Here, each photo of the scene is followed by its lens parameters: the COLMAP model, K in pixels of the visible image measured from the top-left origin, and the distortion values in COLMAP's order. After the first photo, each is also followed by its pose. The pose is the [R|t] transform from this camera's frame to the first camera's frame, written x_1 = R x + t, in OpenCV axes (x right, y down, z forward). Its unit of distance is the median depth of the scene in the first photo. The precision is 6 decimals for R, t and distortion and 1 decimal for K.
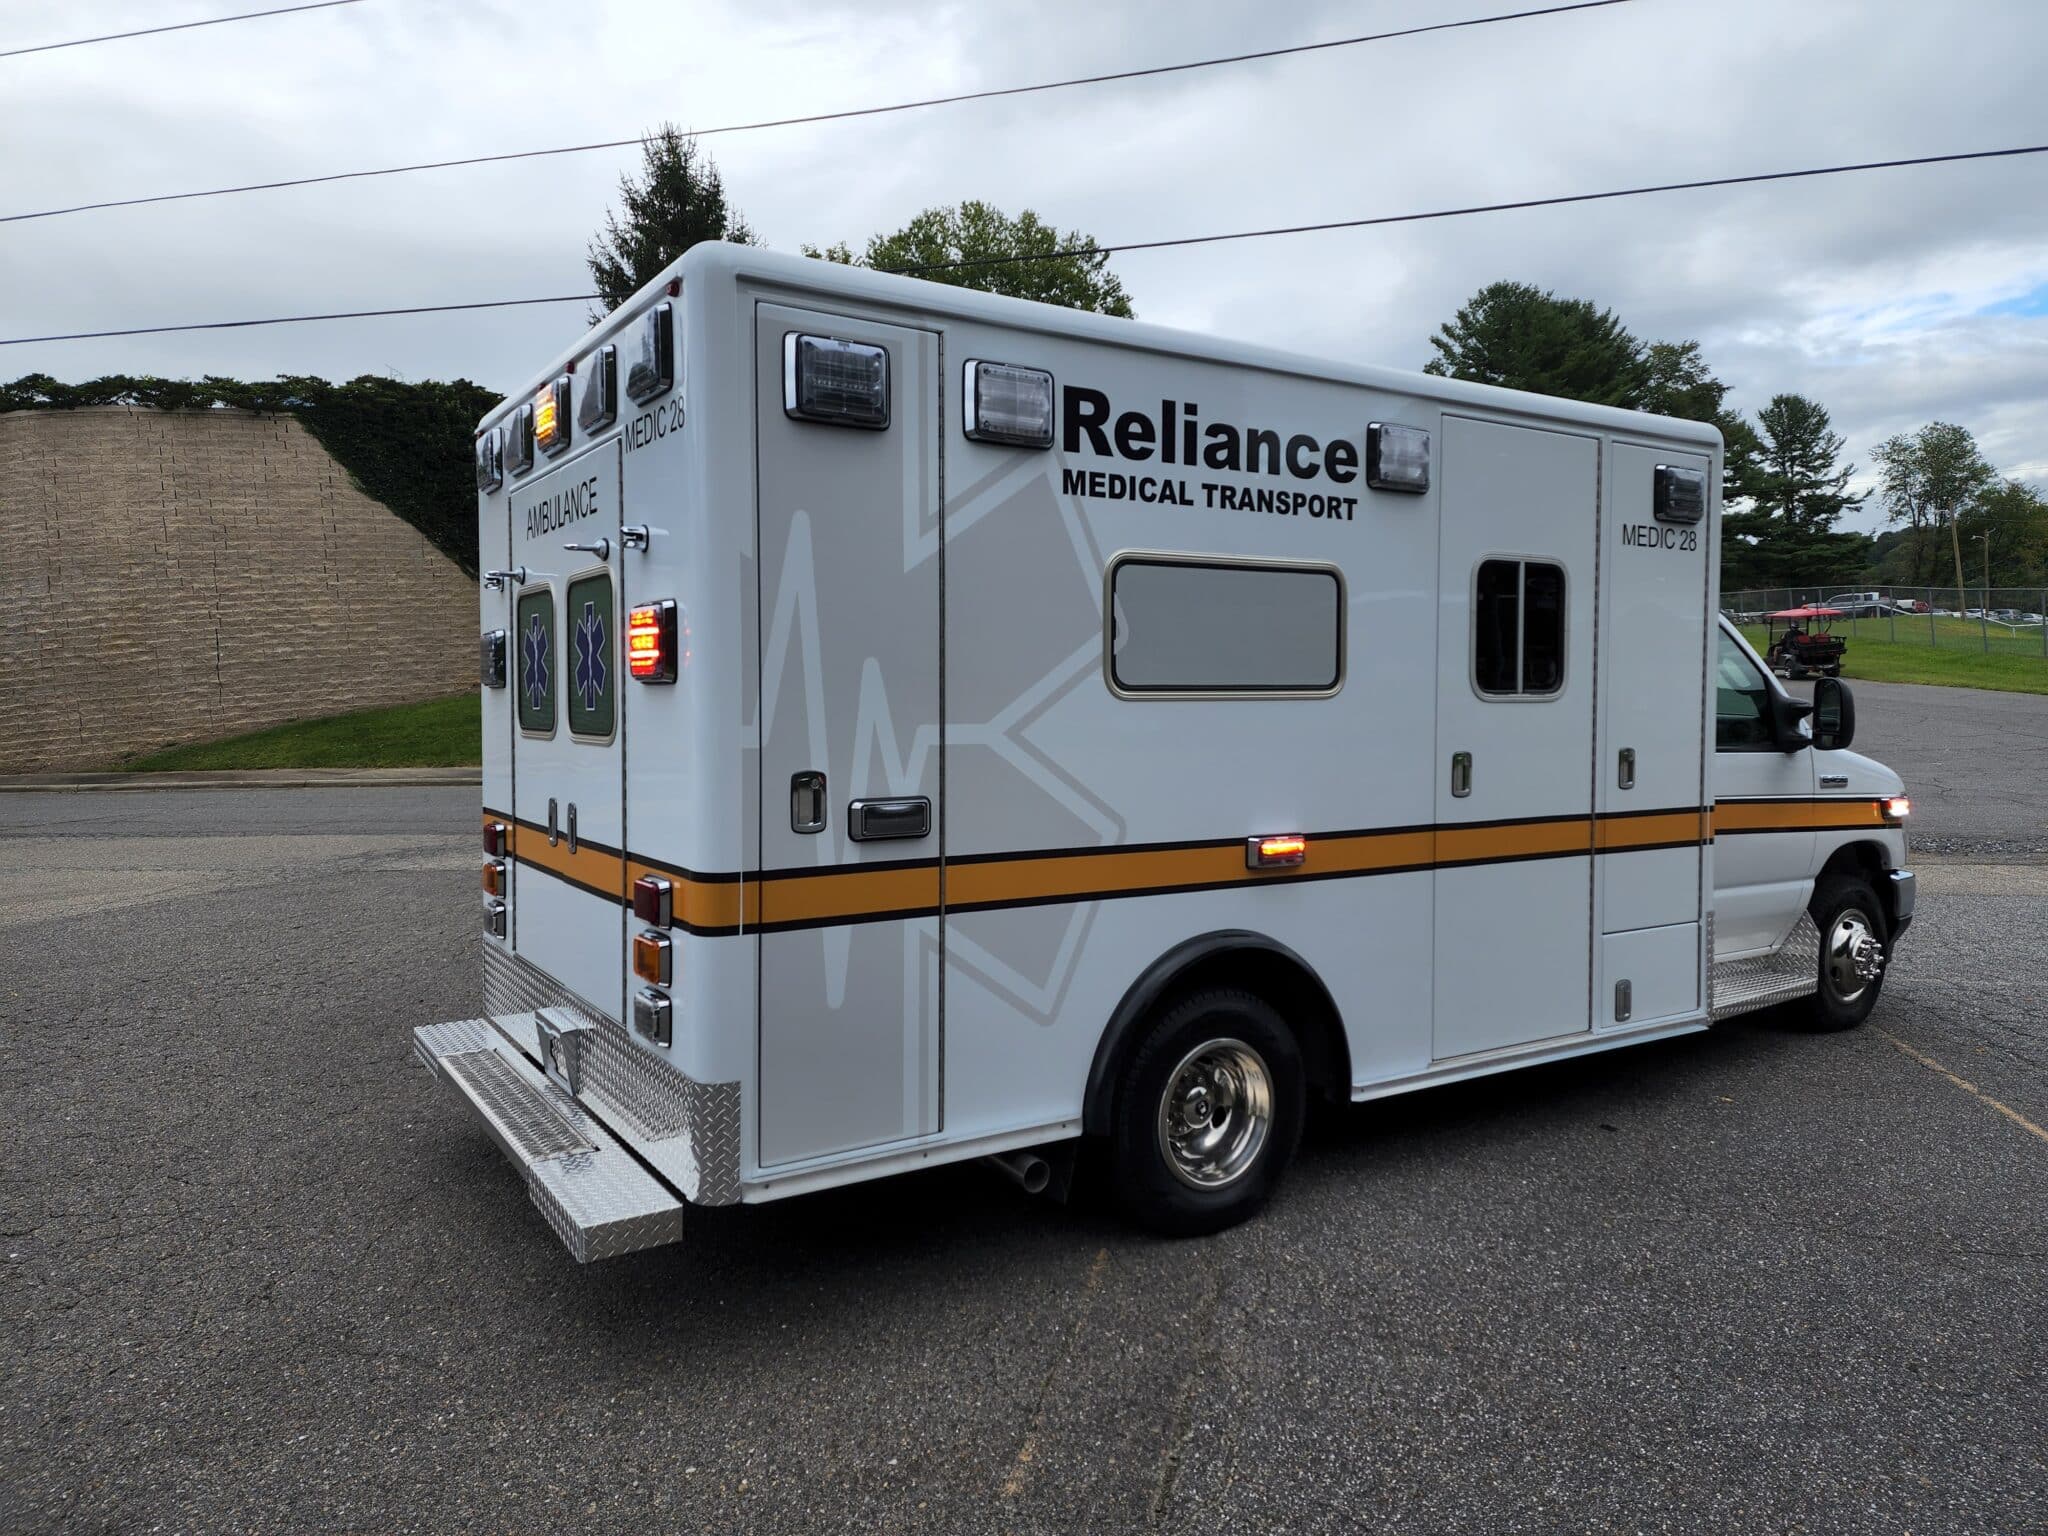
lens RADIAL K [[1374.6, 0, 988.4], [0, 1374.6, 755.1], [0, 0, 1]] dist [0.053784, -0.026759]
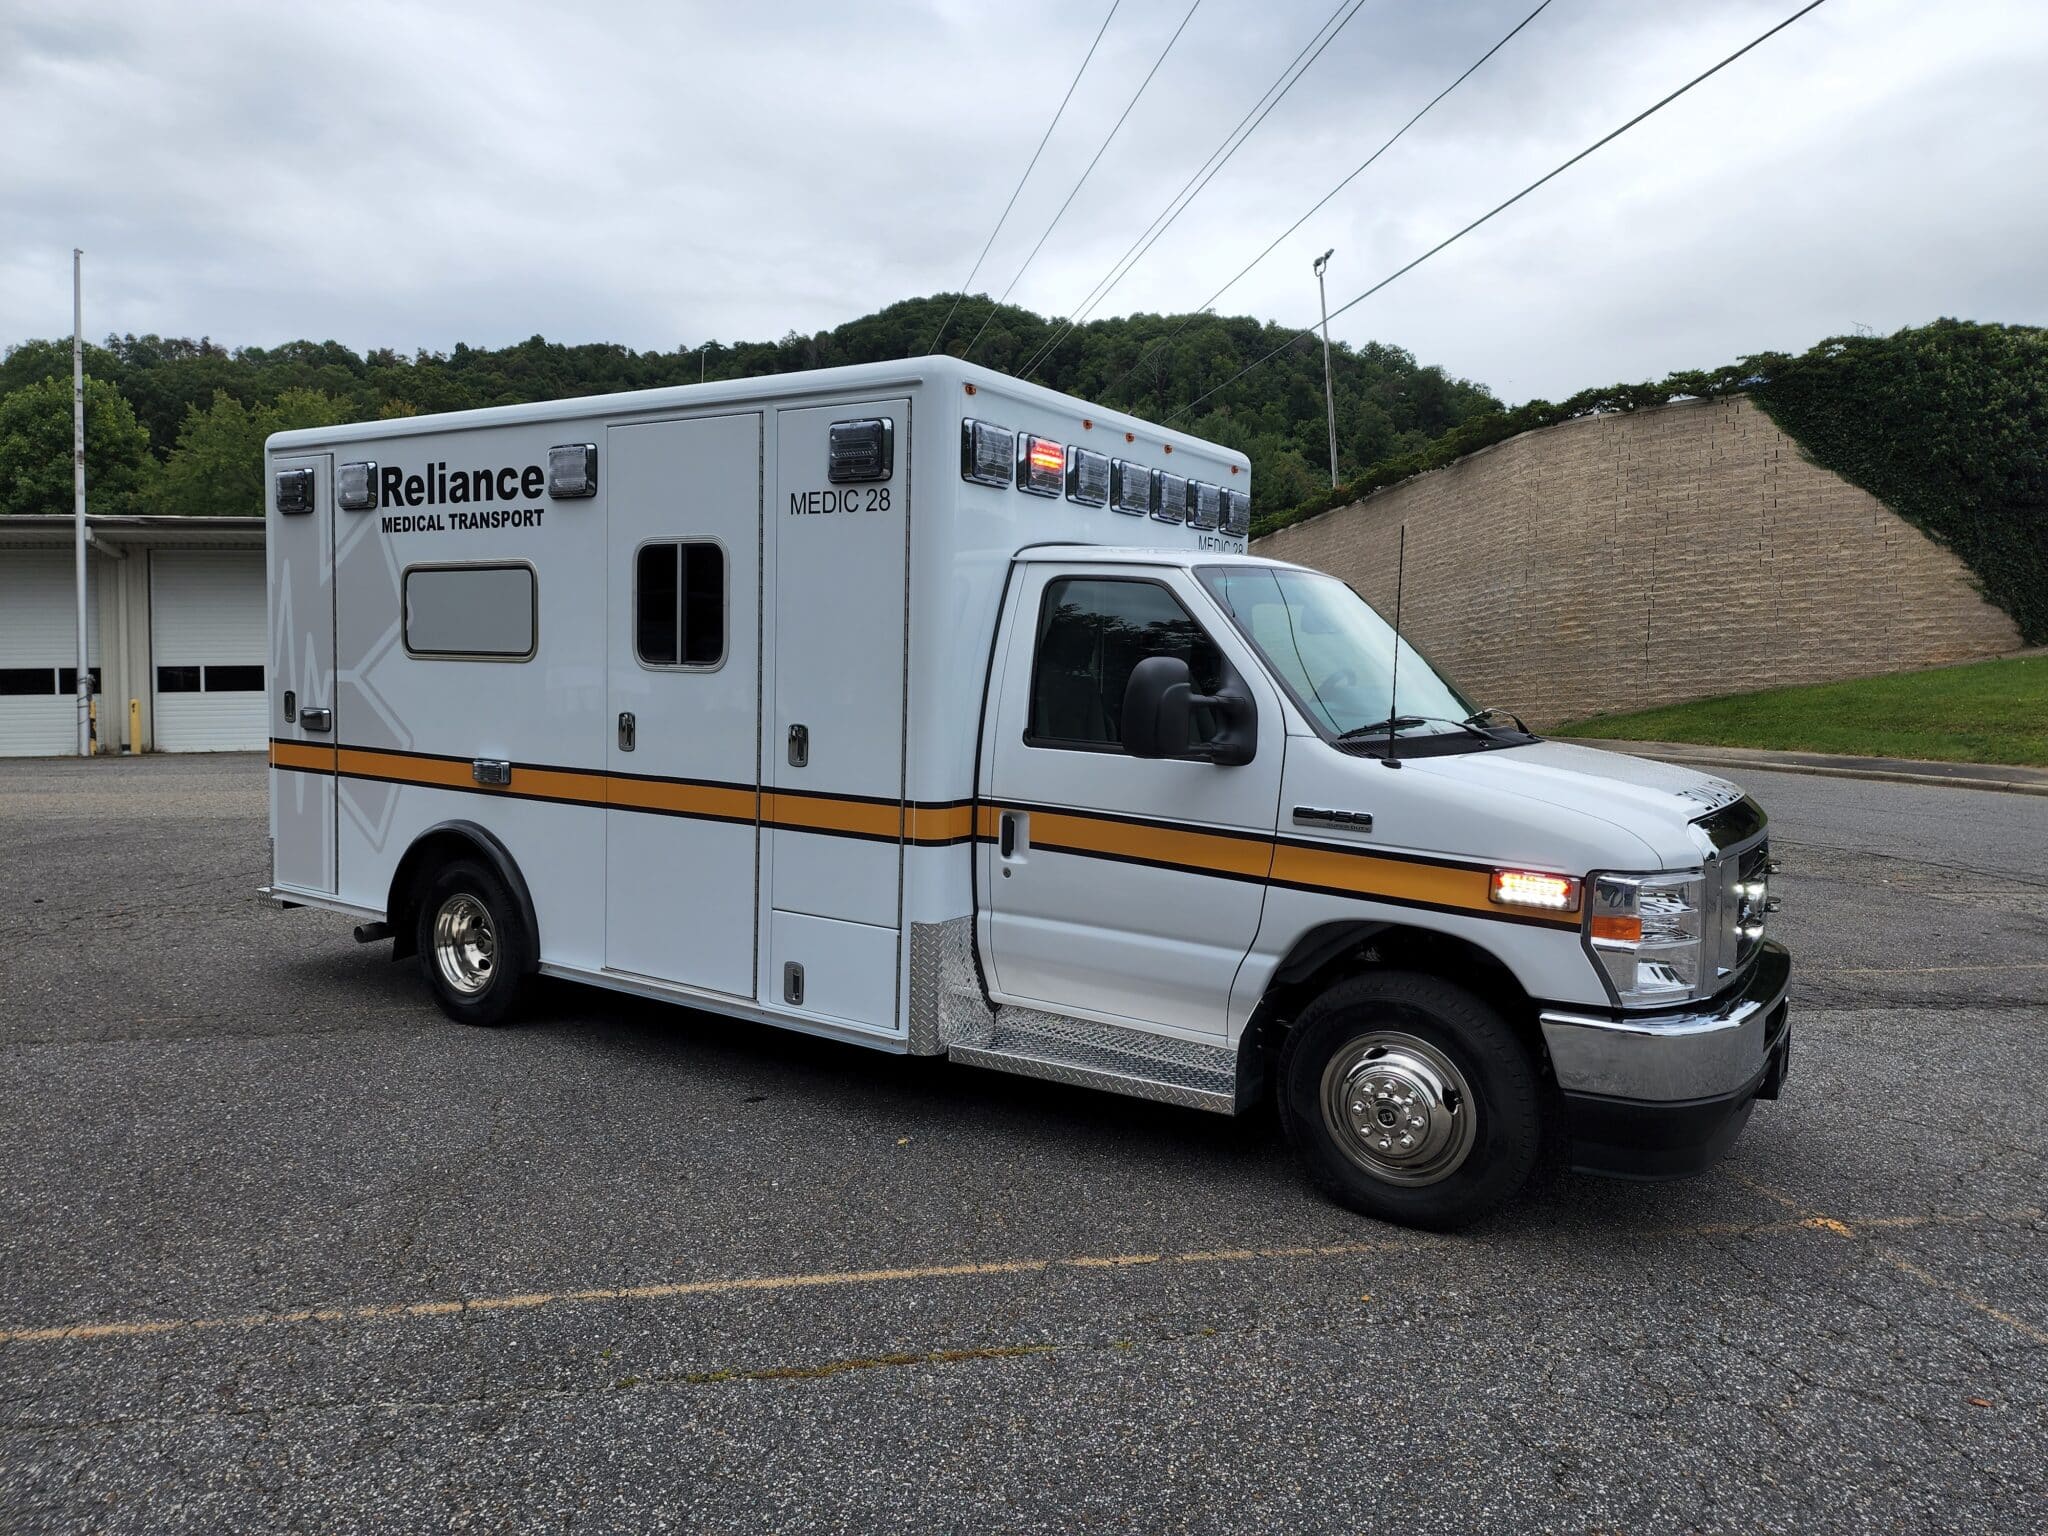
lens RADIAL K [[1374.6, 0, 1034.0], [0, 1374.6, 754.0], [0, 0, 1]] dist [0.053784, -0.026759]
pose [[0.418104, 0.073819, -0.905395, 1.709332], [-0.060809, 0.996731, 0.053185, -0.055631], [0.906362, 0.032819, 0.421226, 0.909501]]
